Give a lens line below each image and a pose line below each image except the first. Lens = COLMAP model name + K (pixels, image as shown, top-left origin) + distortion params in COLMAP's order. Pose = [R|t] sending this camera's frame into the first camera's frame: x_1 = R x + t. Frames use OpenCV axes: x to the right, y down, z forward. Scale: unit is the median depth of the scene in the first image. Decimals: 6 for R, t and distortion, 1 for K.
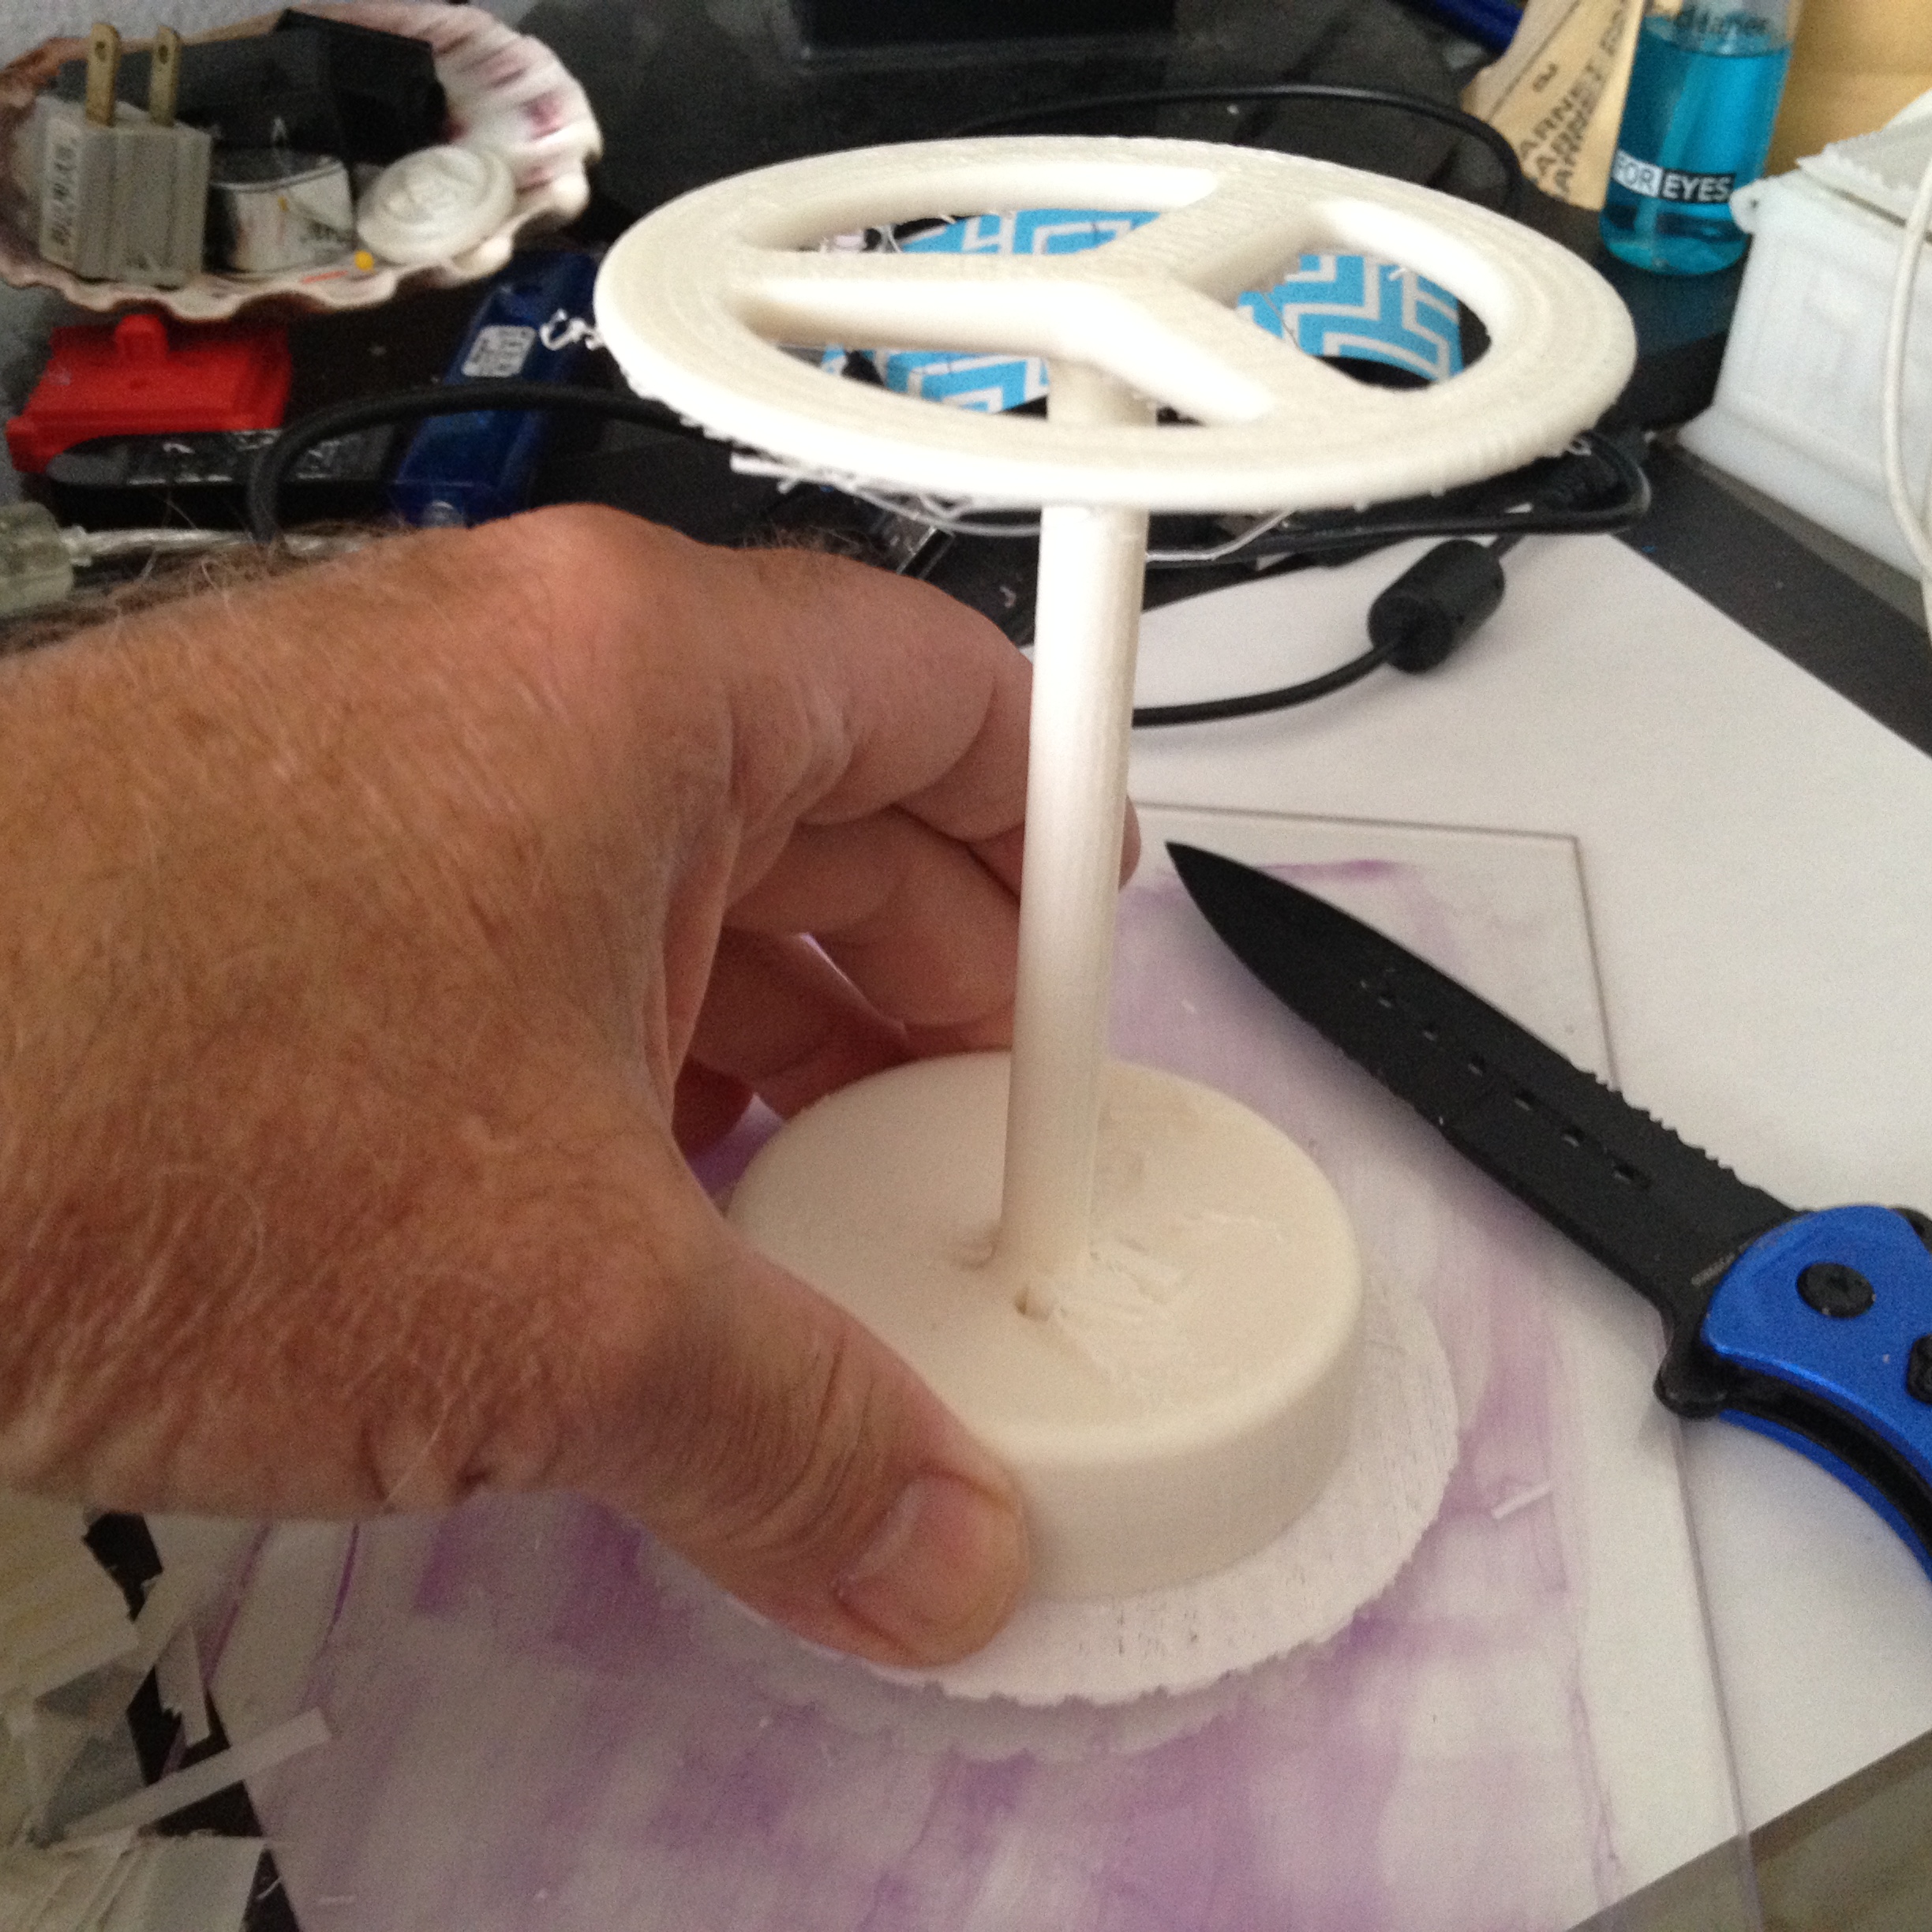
lens RADIAL K [[2431.5, 0, 966.0], [0, 2431.5, 966.0], [0, 0, 1]] dist [0.138837, -0.402196]
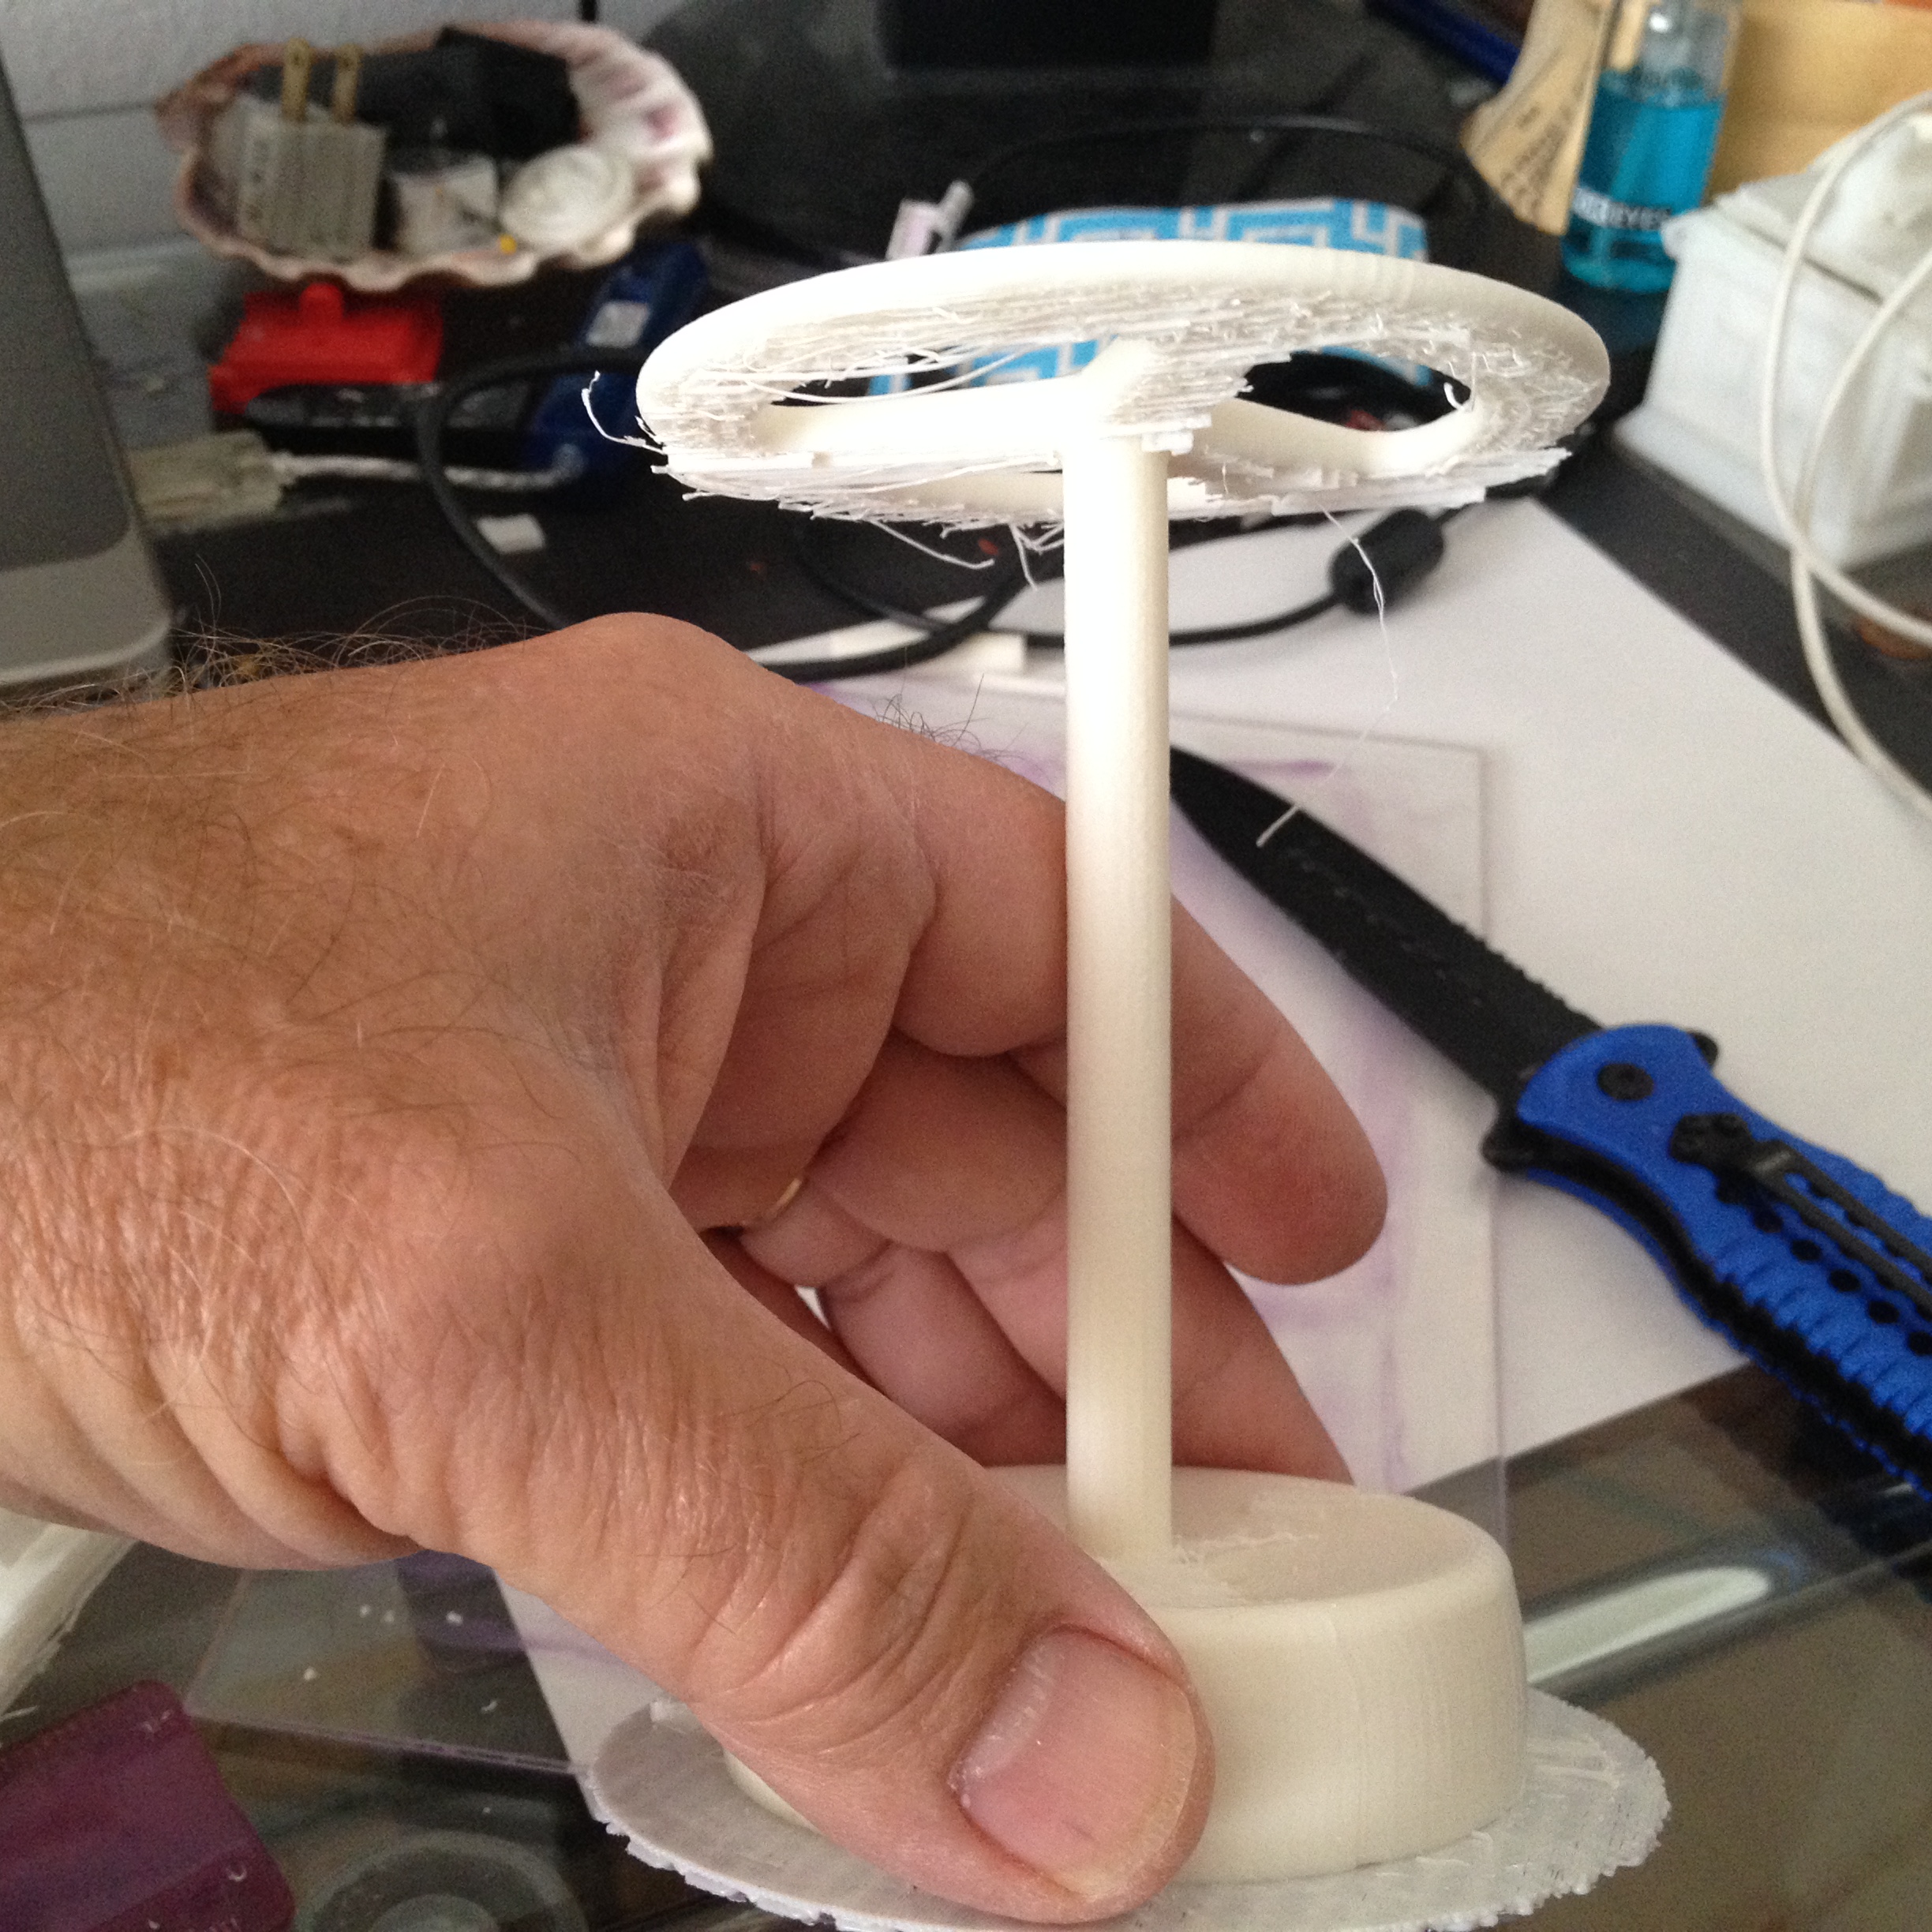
lens RADIAL K [[2431.5, 0, 966.0], [0, 2431.5, 966.0], [0, 0, 1]] dist [0.138837, -0.402196]
pose [[0.998795, 0.040522, -0.027694, 0.023233], [-0.040422, 0.999174, 0.004169, 0.047497], [0.027840, -0.003045, 0.999608, -0.181591]]
